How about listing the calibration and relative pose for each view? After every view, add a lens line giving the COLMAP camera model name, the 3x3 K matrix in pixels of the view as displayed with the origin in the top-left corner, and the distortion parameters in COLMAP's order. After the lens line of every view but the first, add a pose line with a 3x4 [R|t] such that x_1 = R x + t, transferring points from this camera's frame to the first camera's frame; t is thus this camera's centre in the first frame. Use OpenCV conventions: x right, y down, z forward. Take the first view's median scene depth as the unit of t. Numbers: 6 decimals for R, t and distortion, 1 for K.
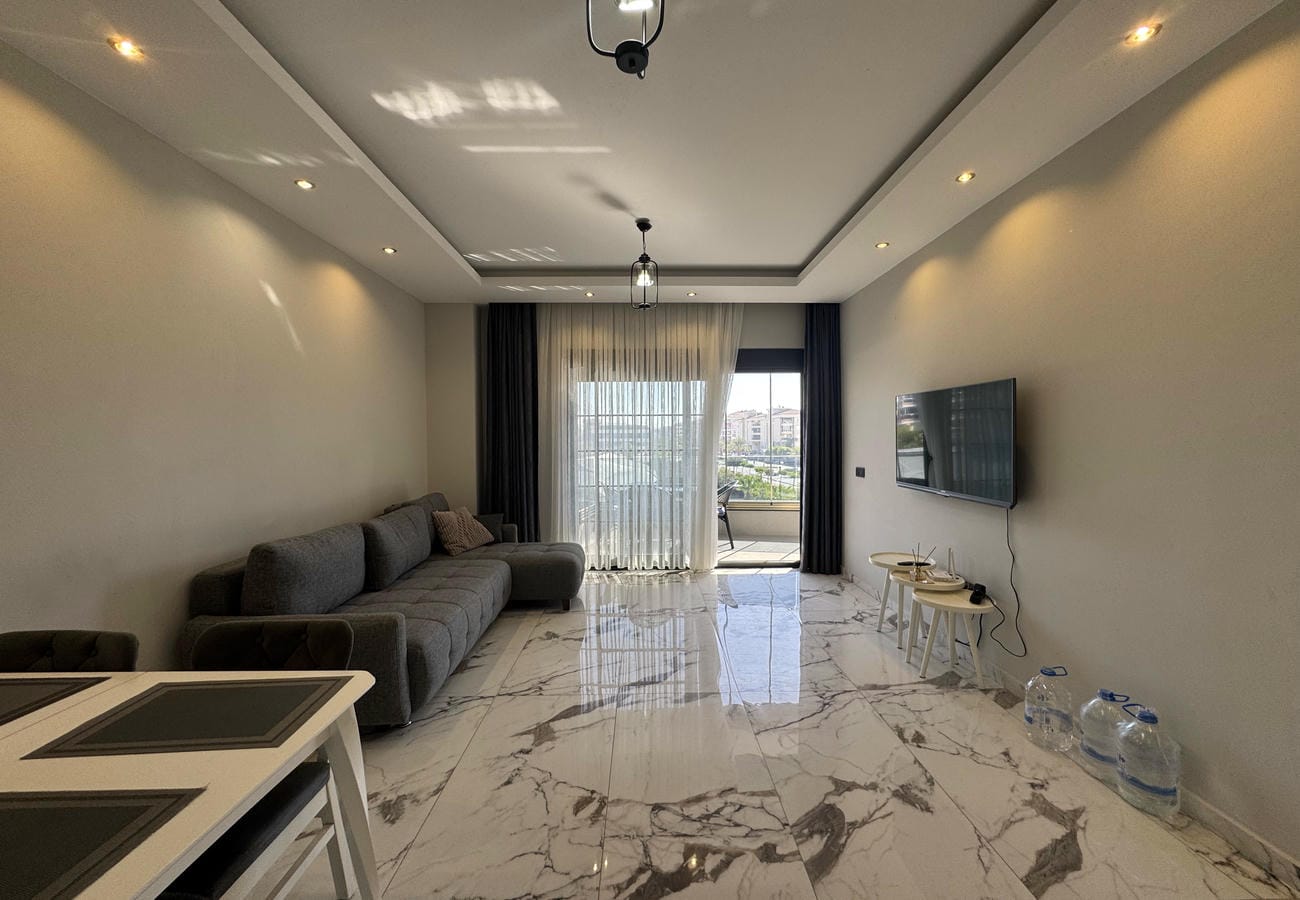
lens RADIAL K [[520.1, 0, 651.9], [0, 520.1, 448.9], [0, 0, 1]] dist [-0.003358, 0.000473]
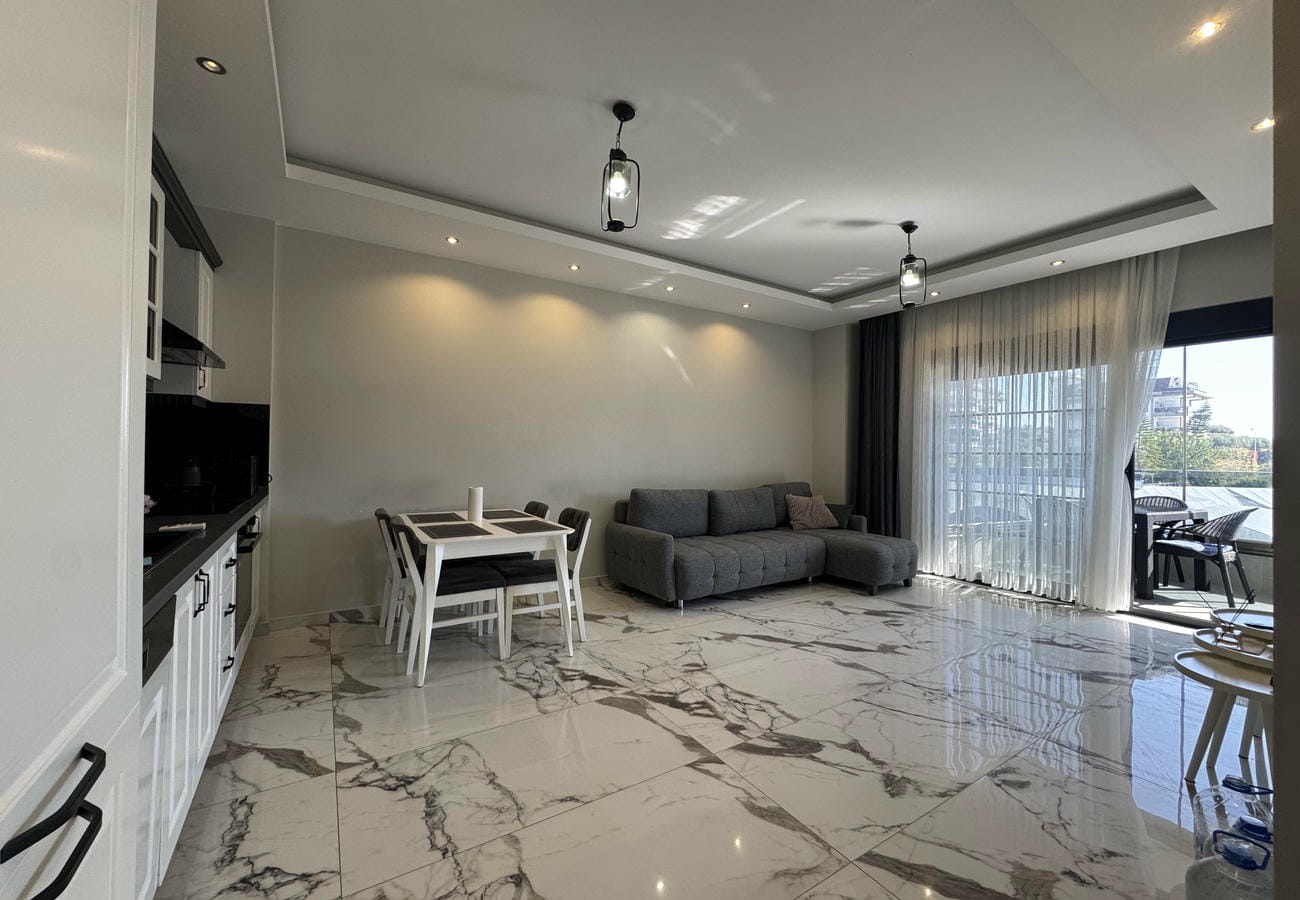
lens RADIAL K [[520.1, 0, 651.9], [0, 520.1, 448.9], [0, 0, 1]] dist [-0.003358, 0.000473]
pose [[0.522383, 0.010029, -0.852652, 0.715076], [-0.033505, 0.999400, -0.008772, 0.041898], [0.852052, 0.033151, 0.522406, 0.049303]]
